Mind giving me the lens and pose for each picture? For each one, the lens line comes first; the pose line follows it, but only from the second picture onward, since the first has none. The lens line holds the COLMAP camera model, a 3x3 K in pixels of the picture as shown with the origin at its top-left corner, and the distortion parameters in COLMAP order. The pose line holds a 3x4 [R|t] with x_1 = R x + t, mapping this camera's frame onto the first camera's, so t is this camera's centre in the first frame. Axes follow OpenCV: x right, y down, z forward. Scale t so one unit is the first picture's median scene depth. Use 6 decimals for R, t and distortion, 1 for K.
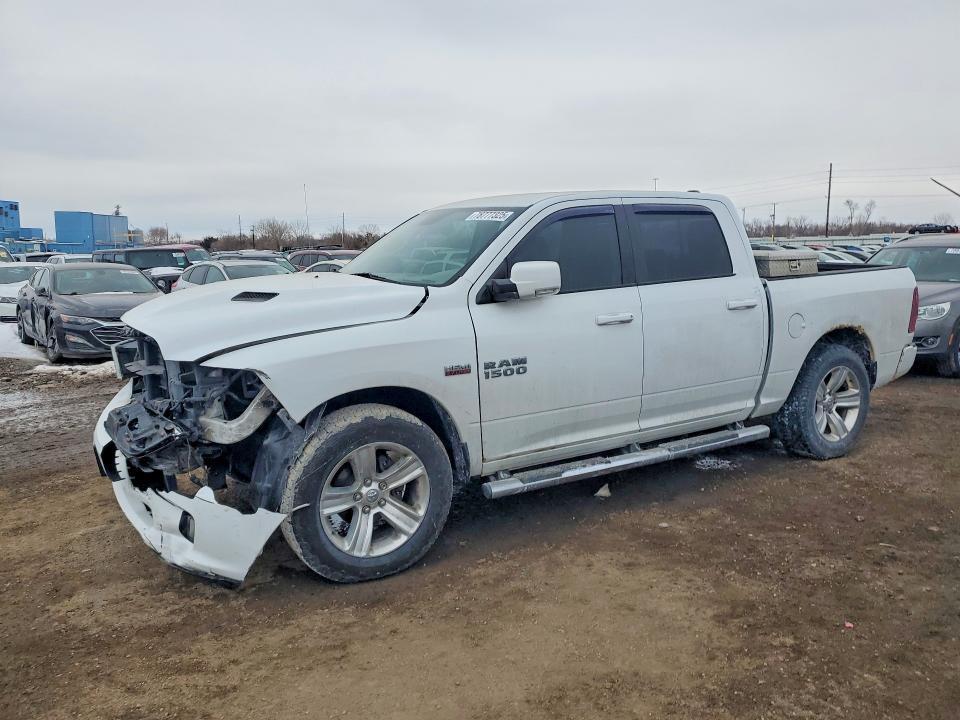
lens RADIAL K [[749.0, 0, 475.4], [0, 749.0, 360.9], [0, 0, 1]] dist [0.055755, -0.049699]
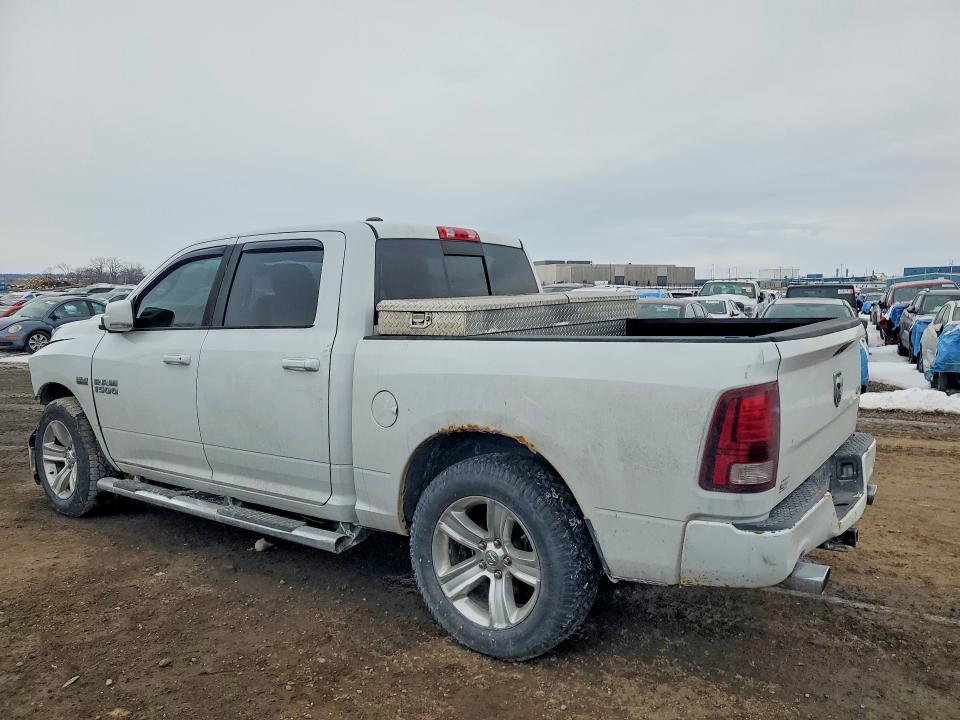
lens RADIAL K [[749.0, 0, 475.4], [0, 749.0, 360.9], [0, 0, 1]] dist [0.055755, -0.049699]
pose [[0.379169, 0.100552, -0.919848, 1.166337], [-0.131603, 0.989833, 0.053954, -0.147903], [0.915921, 0.100597, 0.388547, 0.888737]]
